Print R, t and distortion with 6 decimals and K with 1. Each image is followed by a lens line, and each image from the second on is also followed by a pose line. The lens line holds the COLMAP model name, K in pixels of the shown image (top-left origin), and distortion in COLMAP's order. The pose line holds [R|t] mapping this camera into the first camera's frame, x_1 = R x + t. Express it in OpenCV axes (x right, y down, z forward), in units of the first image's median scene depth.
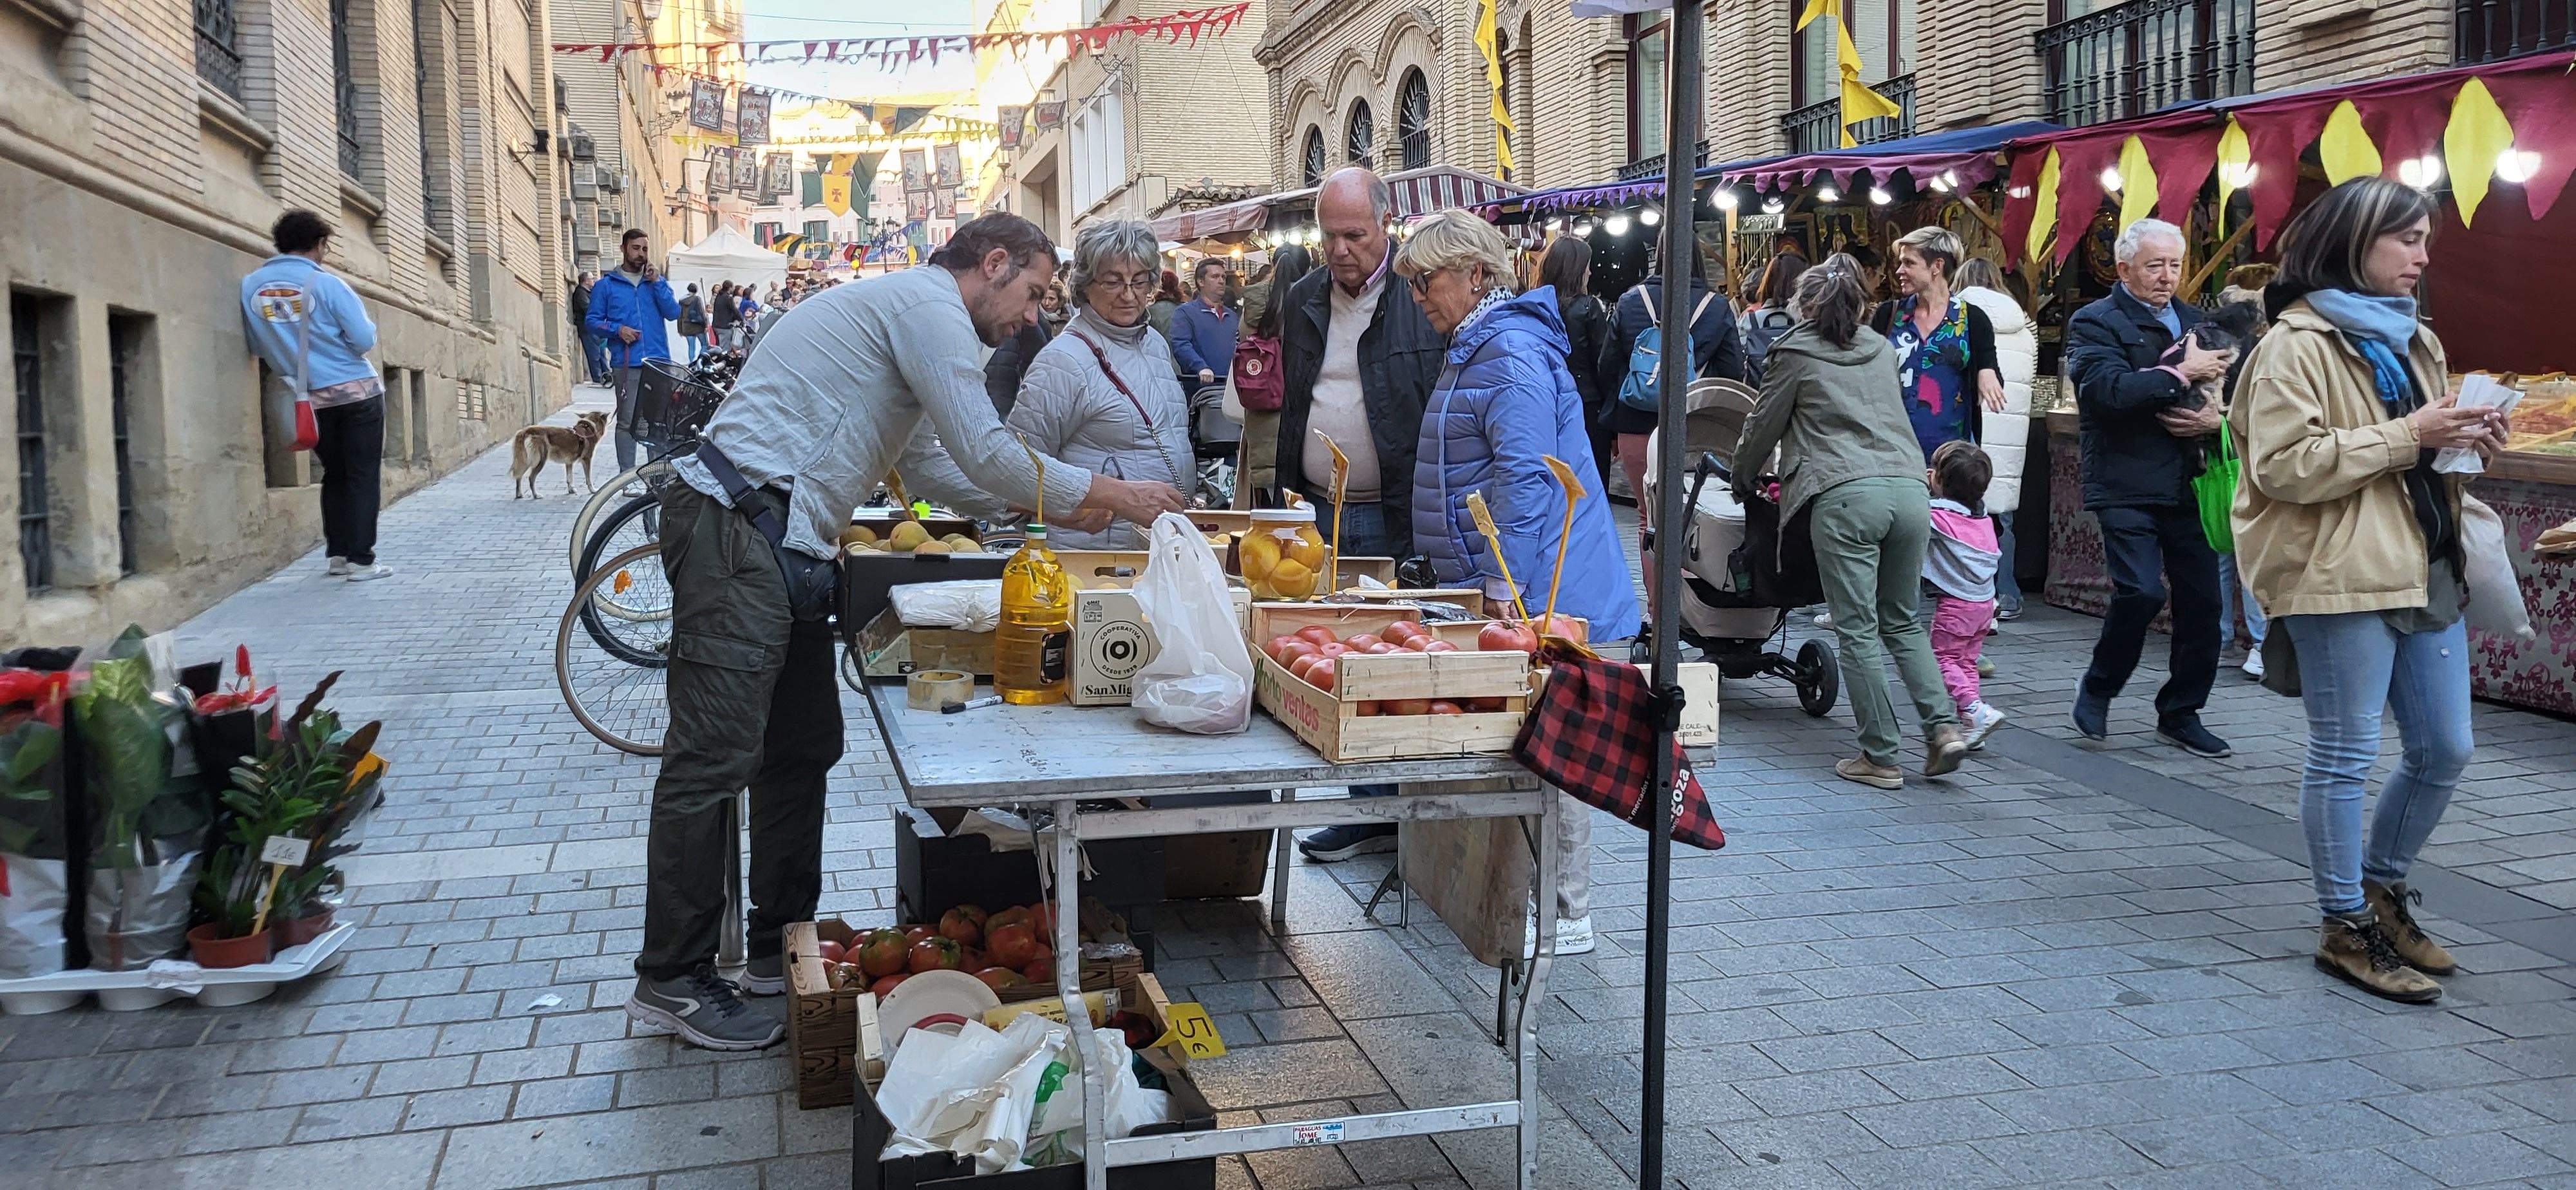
lens RADIAL K [[1978.6, 0, 1283.7], [0, 1978.6, 560.5], [0, 0, 1]] dist [0.076200, -0.054741]
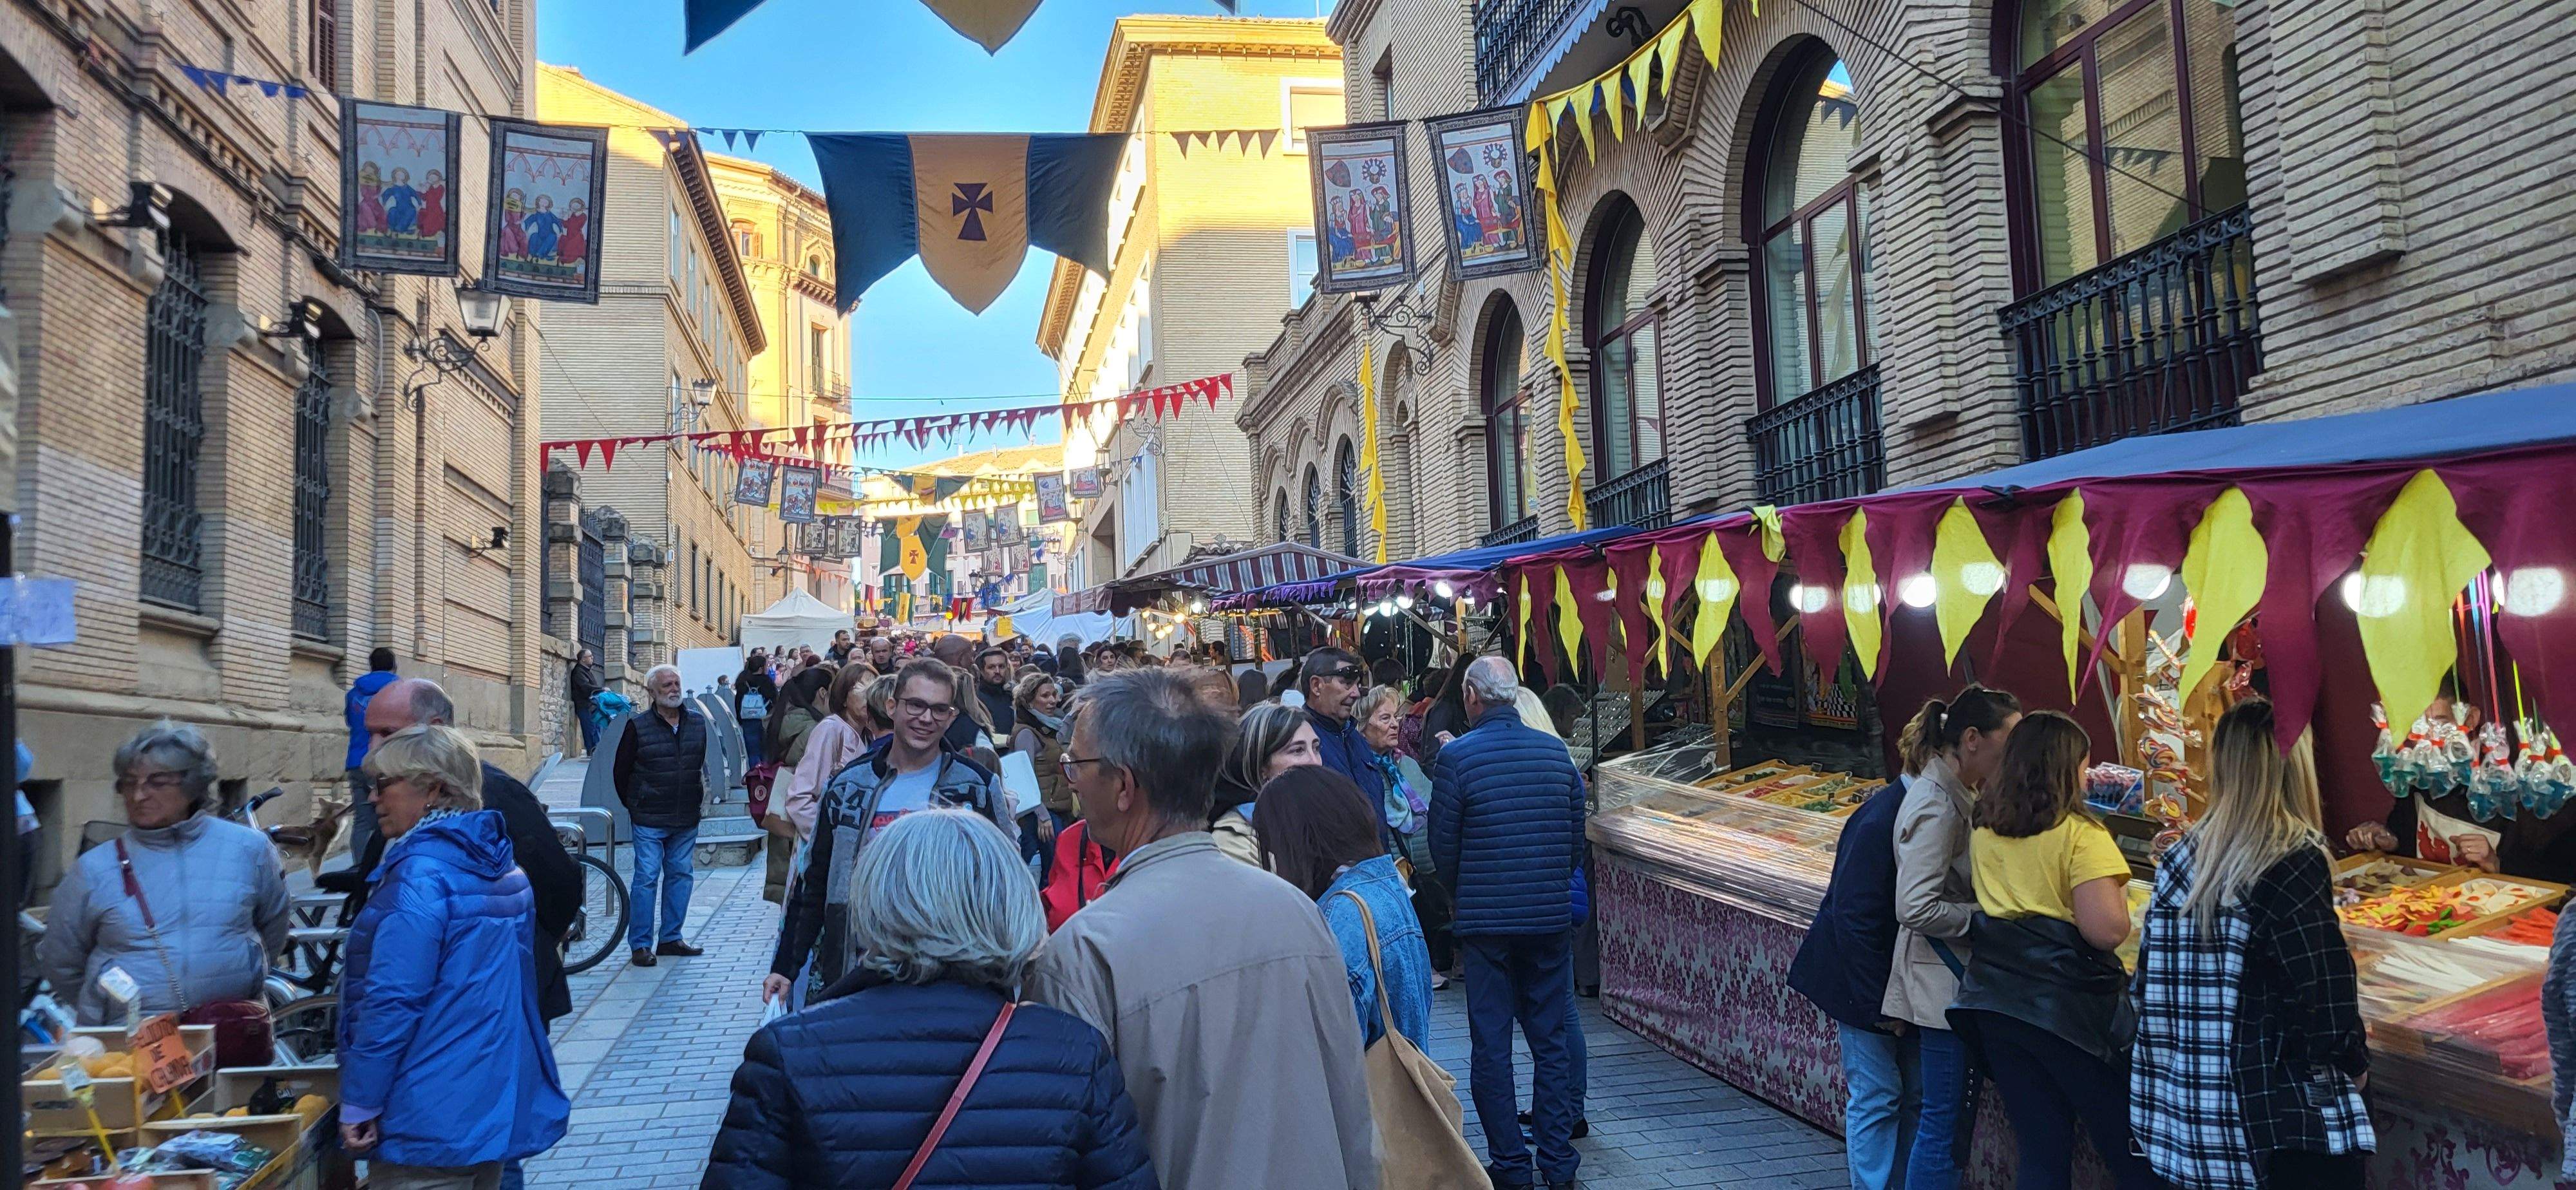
lens RADIAL K [[1978.6, 0, 1283.7], [0, 1978.6, 560.5], [0, 0, 1]] dist [0.076200, -0.054741]
pose [[0.996952, -0.027669, -0.072945, 0.210797], [0.015218, 0.986005, -0.166021, -0.027581], [0.076518, 0.164405, 0.983421, -0.007076]]
